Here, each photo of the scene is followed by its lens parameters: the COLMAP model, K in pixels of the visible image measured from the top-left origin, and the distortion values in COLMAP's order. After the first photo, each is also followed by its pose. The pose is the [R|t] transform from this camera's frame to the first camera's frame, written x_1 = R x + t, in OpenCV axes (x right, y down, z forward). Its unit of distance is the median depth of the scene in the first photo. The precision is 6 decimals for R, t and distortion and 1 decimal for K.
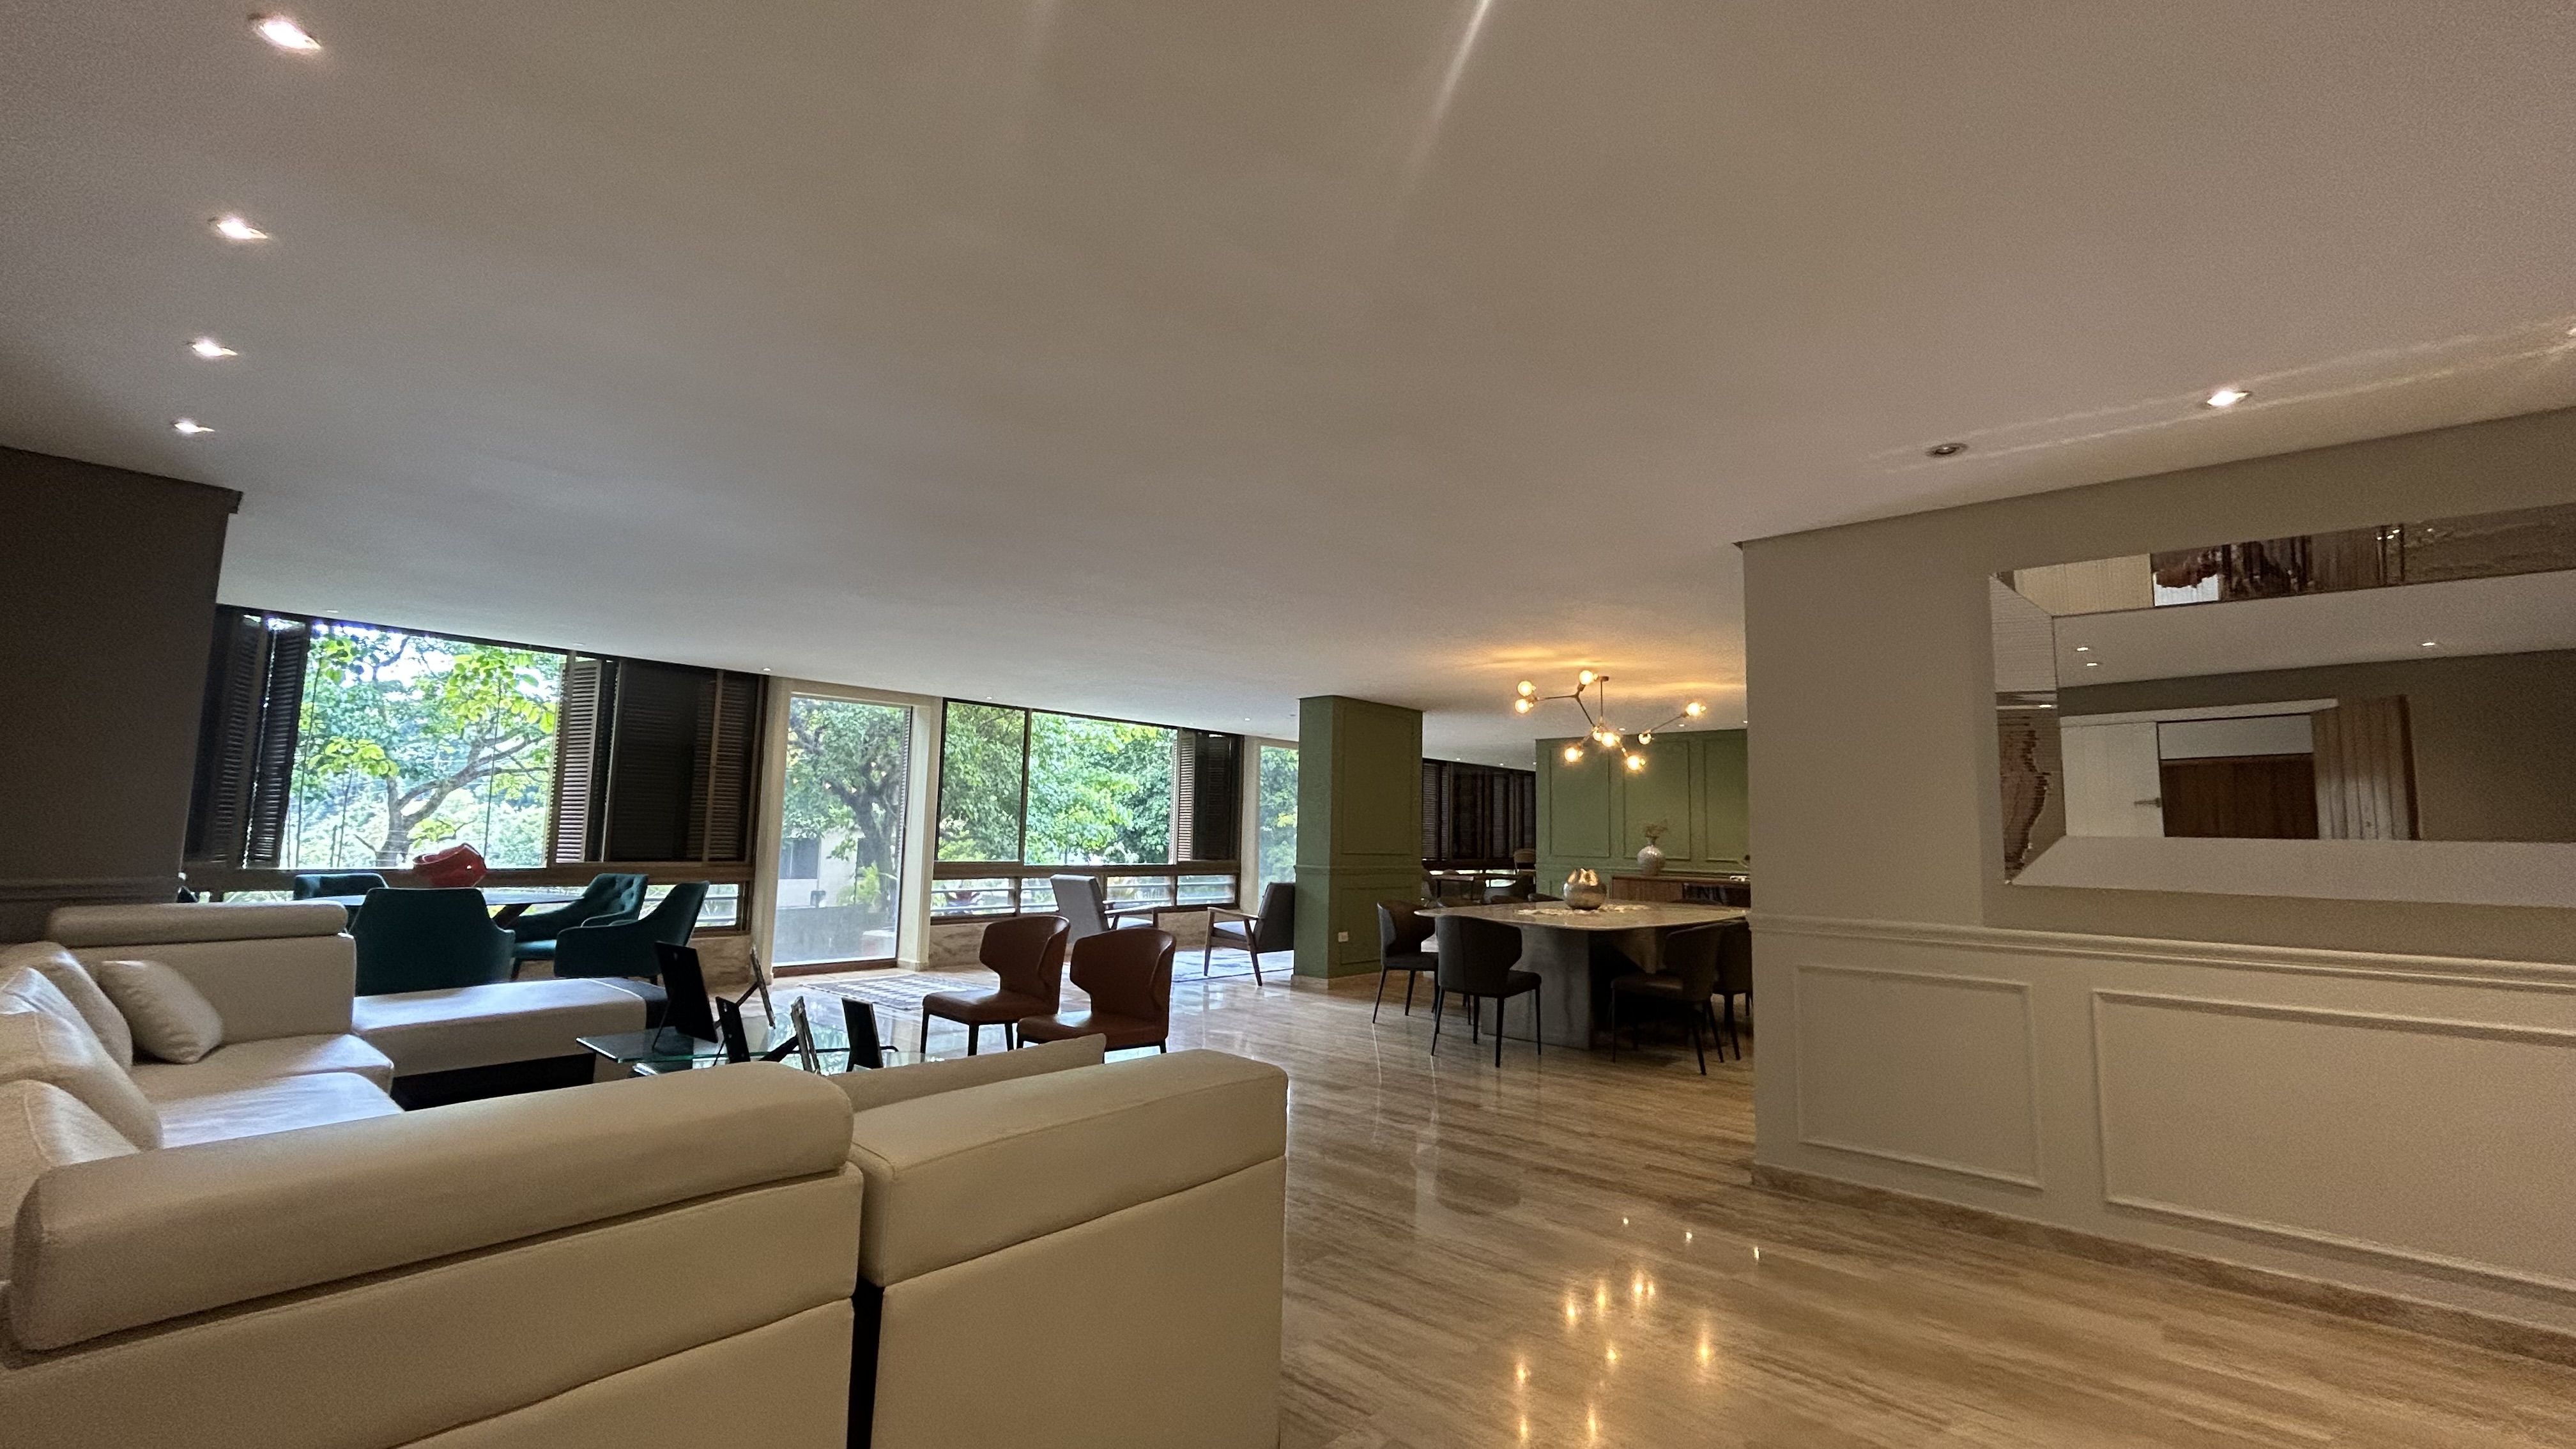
lens RADIAL K [[1049.9, 0, 1282.6], [0, 1049.9, 714.5], [0, 0, 1]] dist [-0.002321, 0.000754]
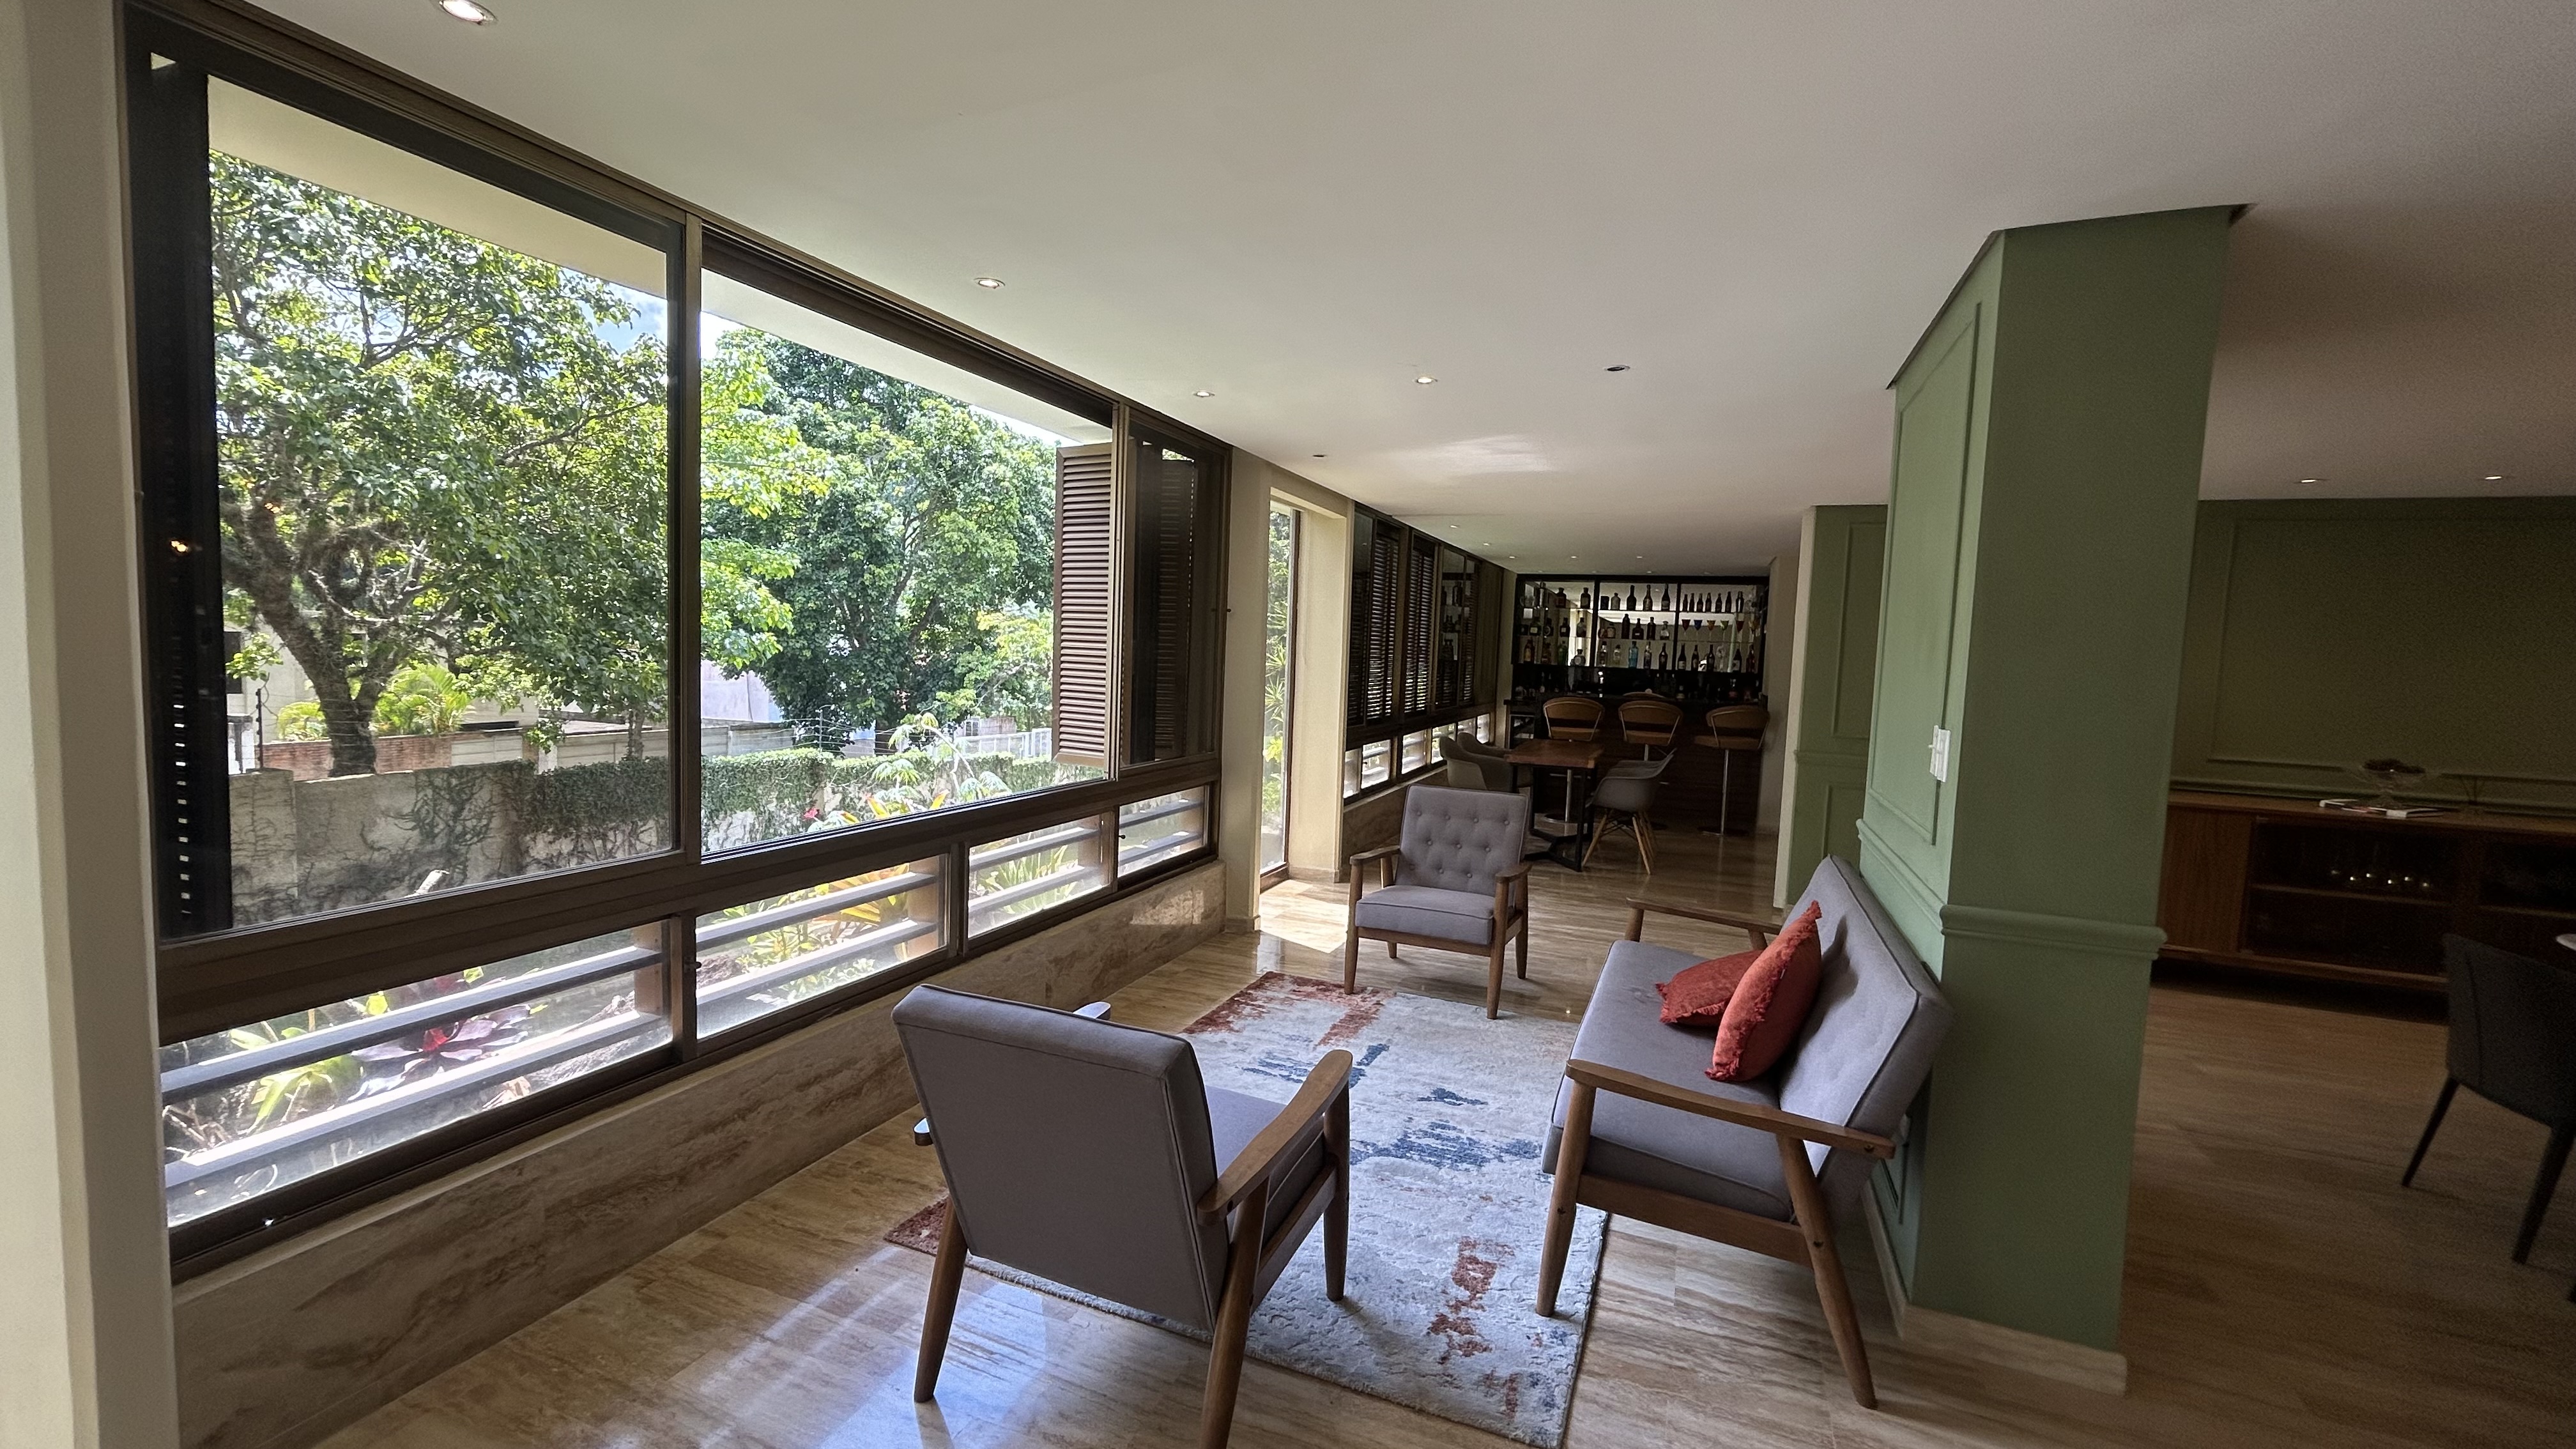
lens RADIAL K [[1049.9, 0, 1288.2], [0, 1049.9, 715.1], [0, 0, 1]] dist [-0.002321, 0.000754]
pose [[0.942091, -0.009982, 0.335208, -0.196780], [-0.054774, 0.981554, 0.183172, 0.052776], [-0.330853, -0.190926, 0.924166, 0.725597]]
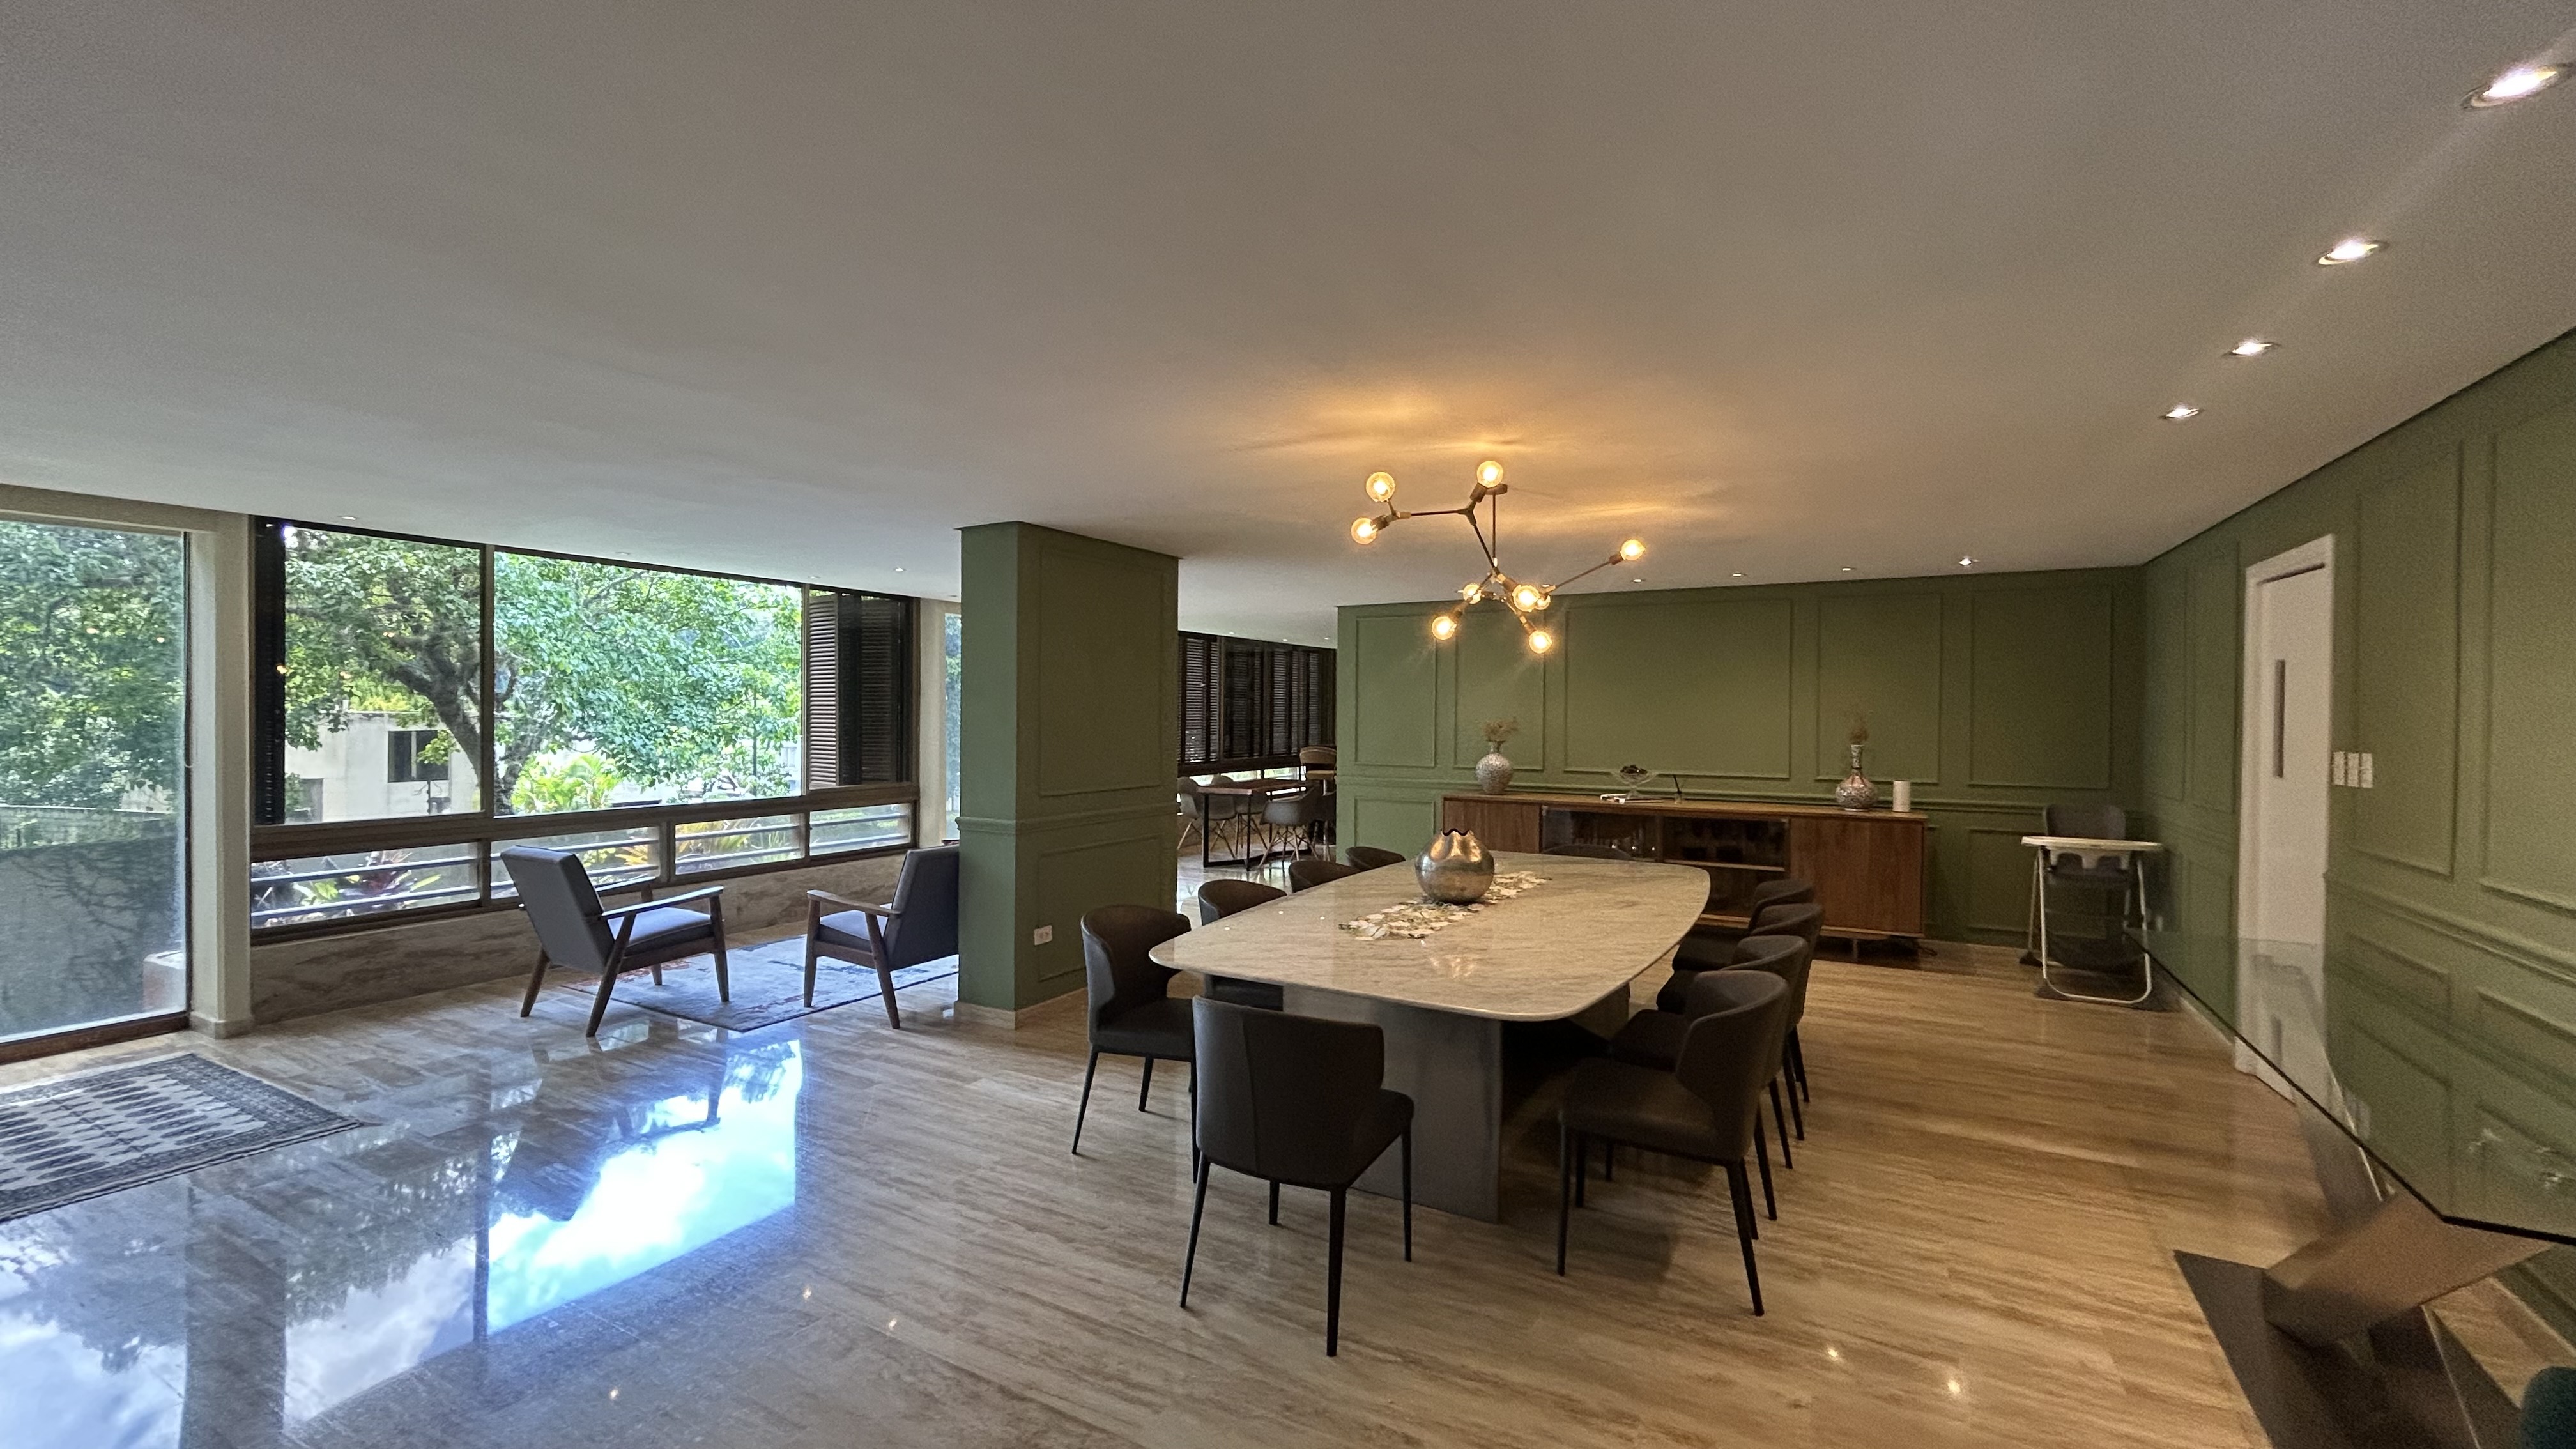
lens RADIAL K [[1049.9, 0, 1286.8], [0, 1049.9, 711.8], [0, 0, 1]] dist [-0.002321, 0.000754]
pose [[0.975711, -0.017290, 0.218379, 0.056164], [-0.008785, 0.992990, 0.117870, 0.013474], [-0.218886, -0.116925, 0.968720, 0.354517]]
